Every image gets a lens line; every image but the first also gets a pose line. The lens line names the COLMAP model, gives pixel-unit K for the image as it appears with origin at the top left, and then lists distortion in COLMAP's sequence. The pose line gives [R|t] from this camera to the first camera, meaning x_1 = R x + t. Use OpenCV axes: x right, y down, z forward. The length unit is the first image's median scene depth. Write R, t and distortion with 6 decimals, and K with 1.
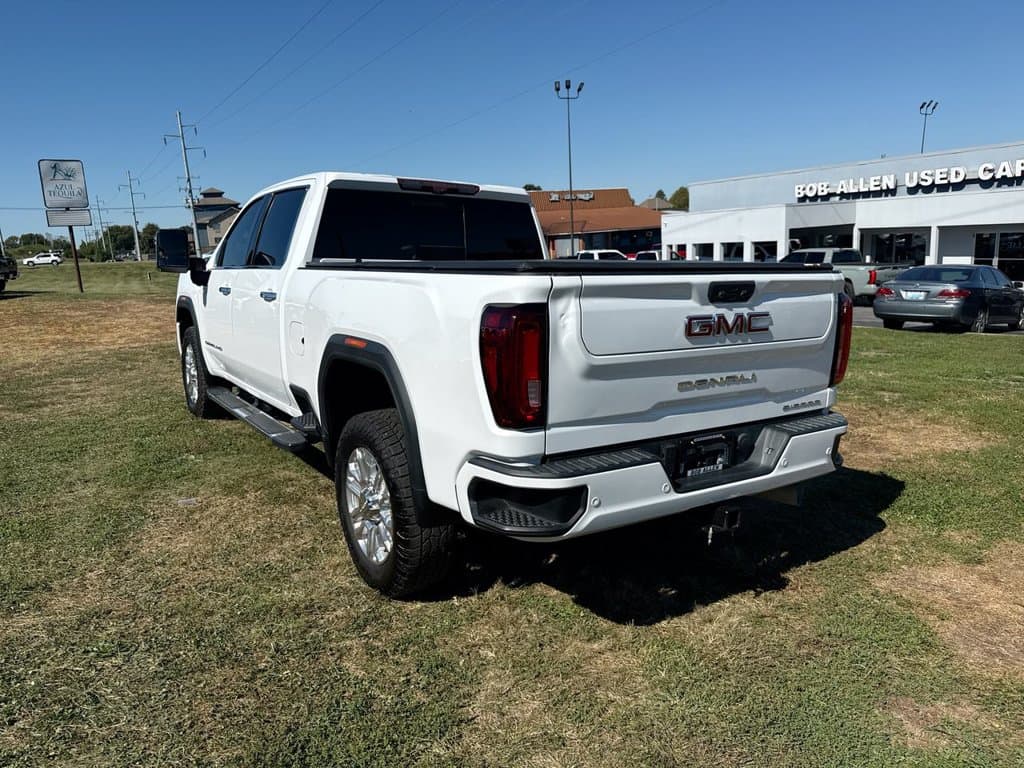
lens RADIAL K [[724.1, 0, 506.2], [0, 724.1, 390.0], [0, 0, 1]] dist [0.006293, -0.005825]
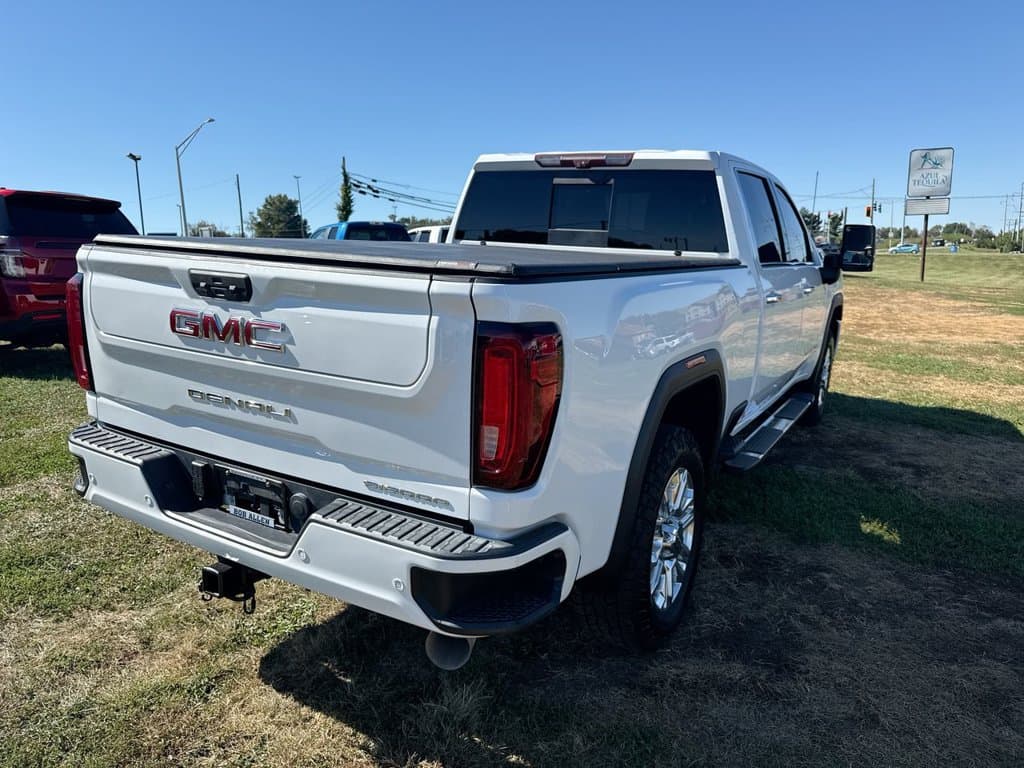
lens RADIAL K [[725.3, 0, 516.9], [0, 725.3, 383.9], [0, 0, 1]] dist [0.025910, -0.032315]
pose [[0.452739, 0.196814, -0.869650, 1.008968], [-0.192640, 0.973890, 0.120116, -0.167148], [0.870584, 0.113148, 0.478832, 0.829269]]
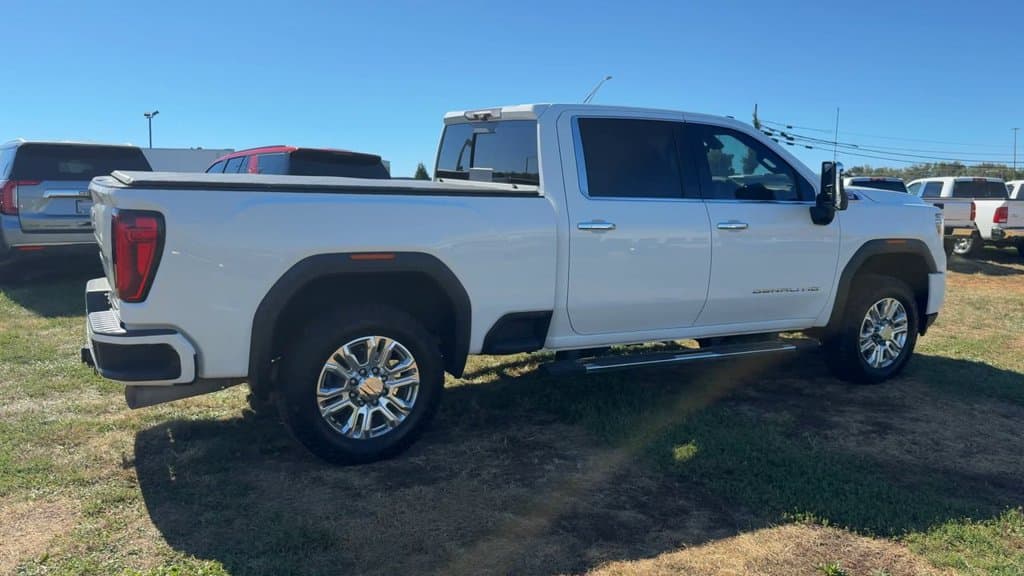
lens RADIAL K [[779.0, 0, 535.2], [0, 779.0, 284.9], [0, 0, 1]] dist [0.055005, -0.004834]
pose [[-0.064899, 0.144050, -0.987440, 1.641115], [-0.210463, 0.965292, 0.154651, -0.347455], [0.975445, 0.217856, -0.032329, 1.759905]]
